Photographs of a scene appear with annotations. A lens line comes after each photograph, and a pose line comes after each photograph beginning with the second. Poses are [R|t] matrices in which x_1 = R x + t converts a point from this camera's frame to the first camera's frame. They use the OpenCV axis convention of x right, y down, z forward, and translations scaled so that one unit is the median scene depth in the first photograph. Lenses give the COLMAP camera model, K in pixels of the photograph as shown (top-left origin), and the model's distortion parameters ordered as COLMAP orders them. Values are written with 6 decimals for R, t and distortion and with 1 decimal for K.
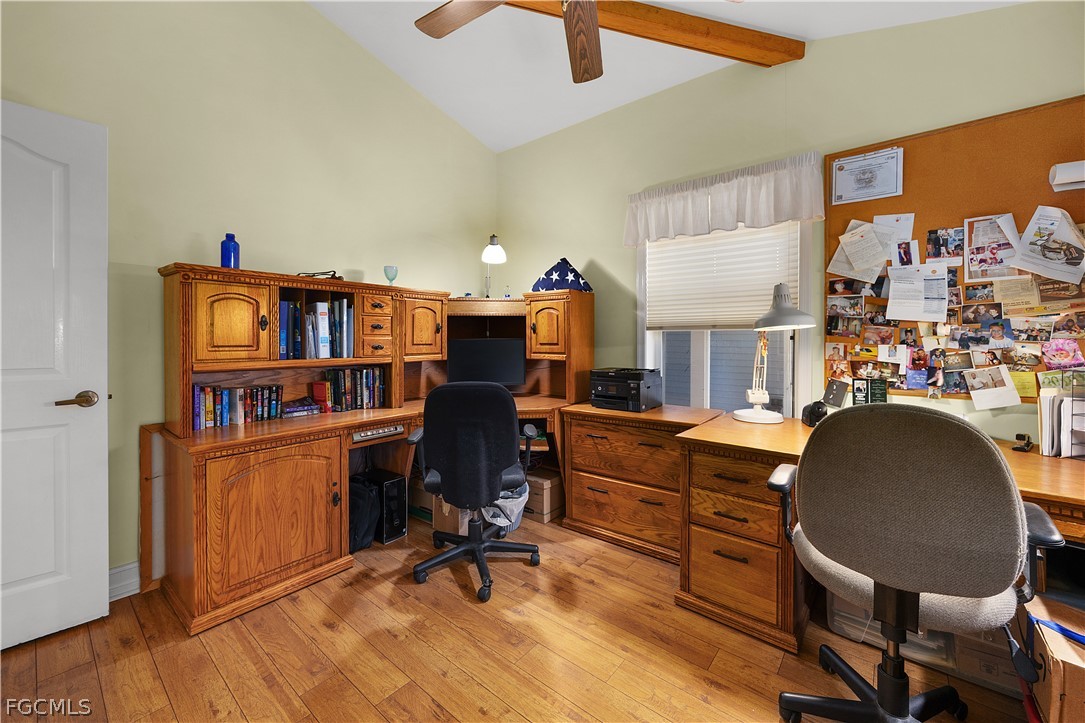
lens RADIAL K [[424.9, 0, 517.5], [0, 424.9, 339.7], [0, 0, 1]] dist [-0.003578, 0.000146]
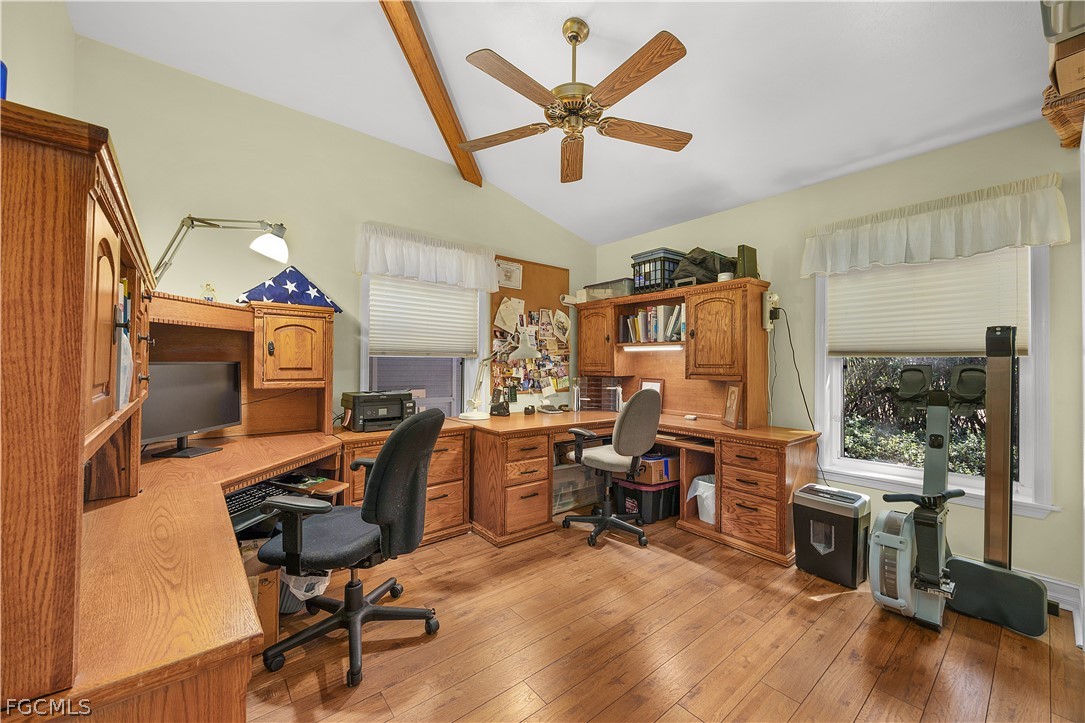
lens RADIAL K [[424.9, 0, 538.2], [0, 424.9, 362.9], [0, 0, 1]] dist [-0.003578, 0.000146]
pose [[0.177003, 0.006360, 0.984190, -0.944262], [-0.005807, 0.999968, -0.005417, 0.000352], [-0.984193, -0.004756, 0.177035, 0.562417]]
